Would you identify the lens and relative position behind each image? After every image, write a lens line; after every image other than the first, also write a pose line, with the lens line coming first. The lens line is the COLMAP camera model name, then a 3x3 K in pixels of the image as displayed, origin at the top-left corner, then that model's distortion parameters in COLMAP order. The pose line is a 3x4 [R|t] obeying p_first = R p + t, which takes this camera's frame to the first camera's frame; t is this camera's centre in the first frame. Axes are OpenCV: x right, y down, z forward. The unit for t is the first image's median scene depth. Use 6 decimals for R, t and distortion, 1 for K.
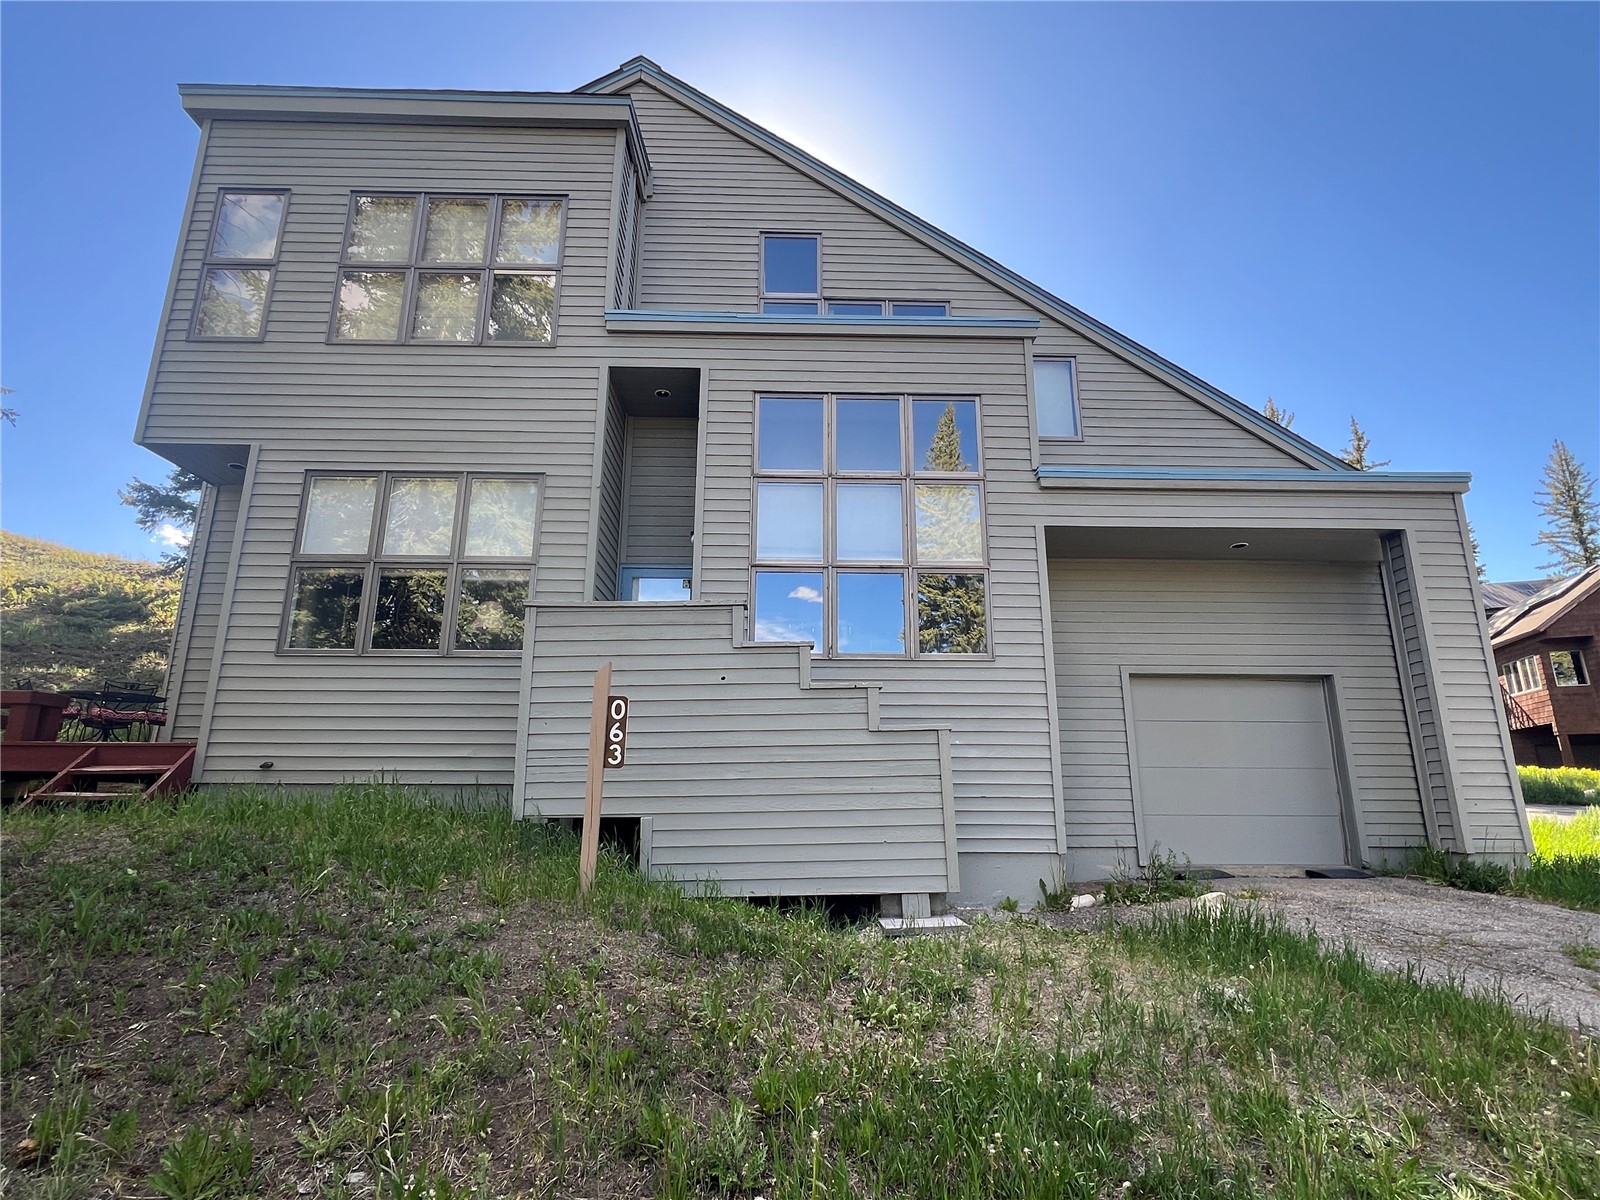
lens RADIAL K [[791.7, 0, 802.2], [0, 791.7, 596.3], [0, 0, 1]] dist [0.000882, -0.000758]
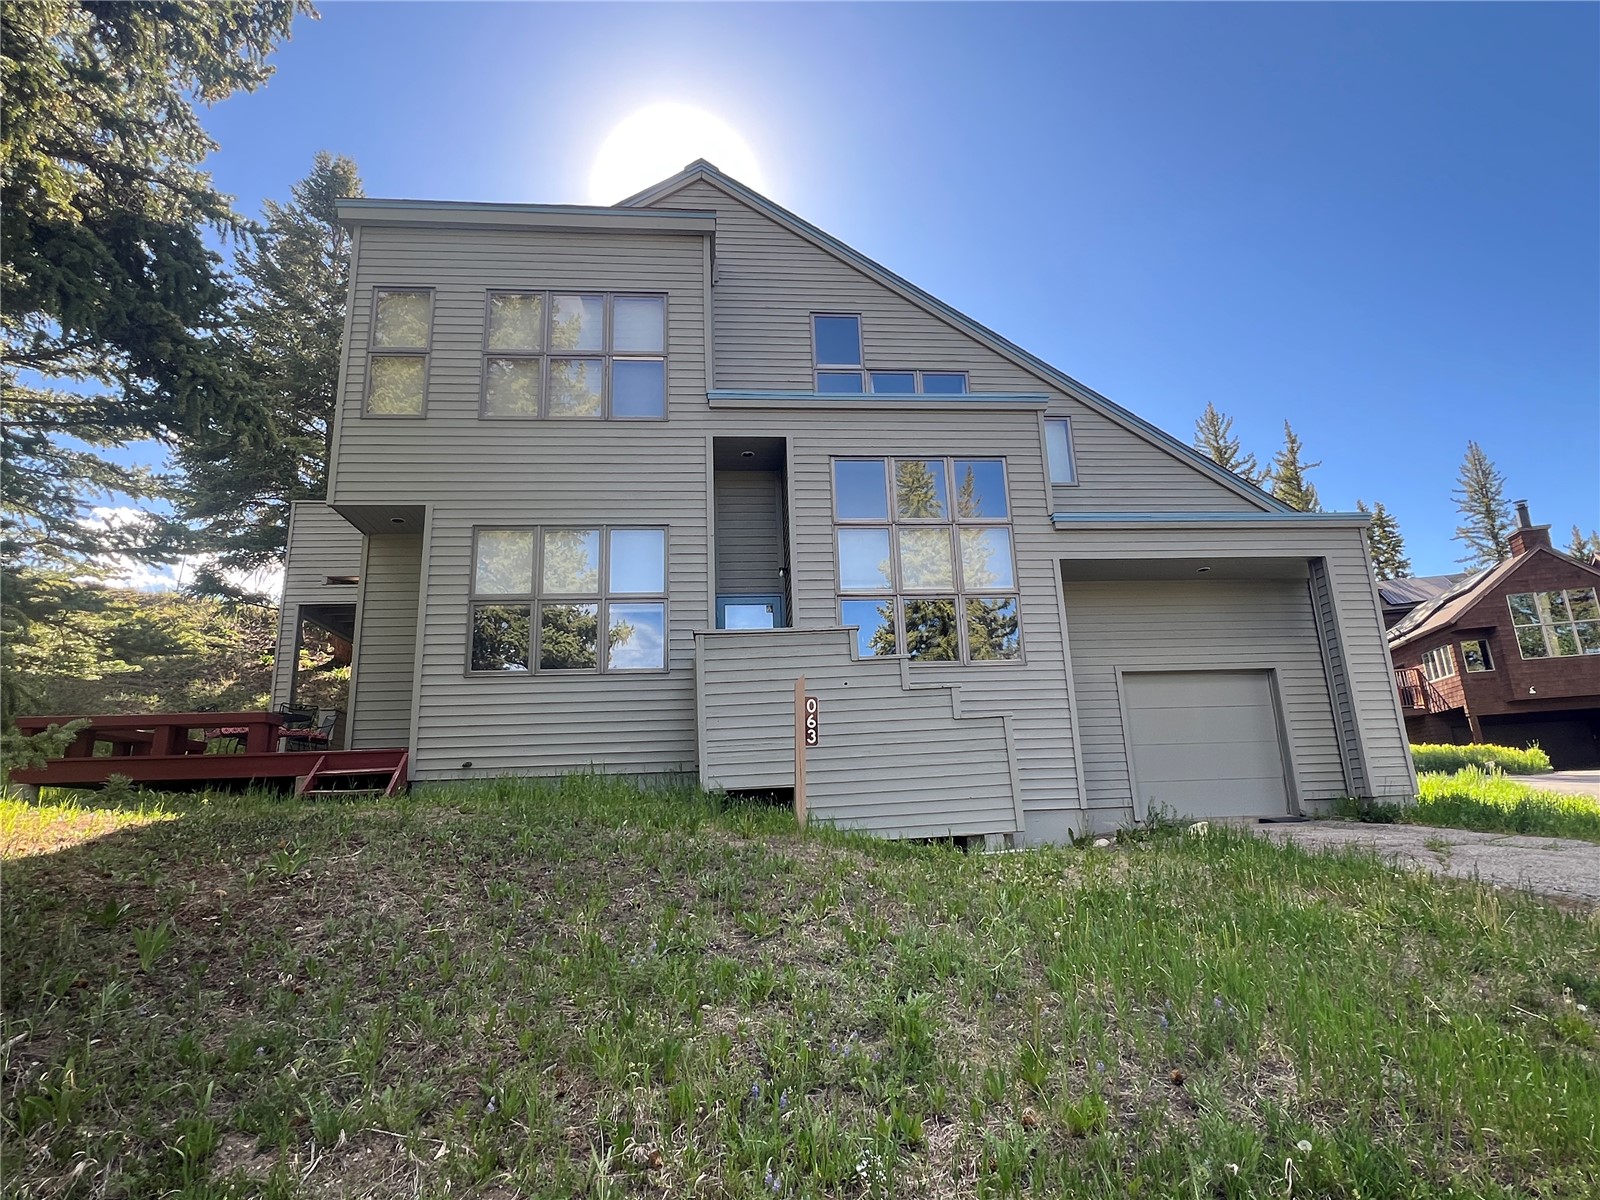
lens RADIAL K [[837.1, 0, 797.5], [0, 837.1, 598.9], [0, 0, 1]] dist [0.002352, 0.000810]
pose [[0.996901, -0.022351, 0.075418, -0.213661], [0.022427, 0.999748, -0.000160, -0.032241], [-0.075396, 0.001851, 0.997152, -0.314055]]
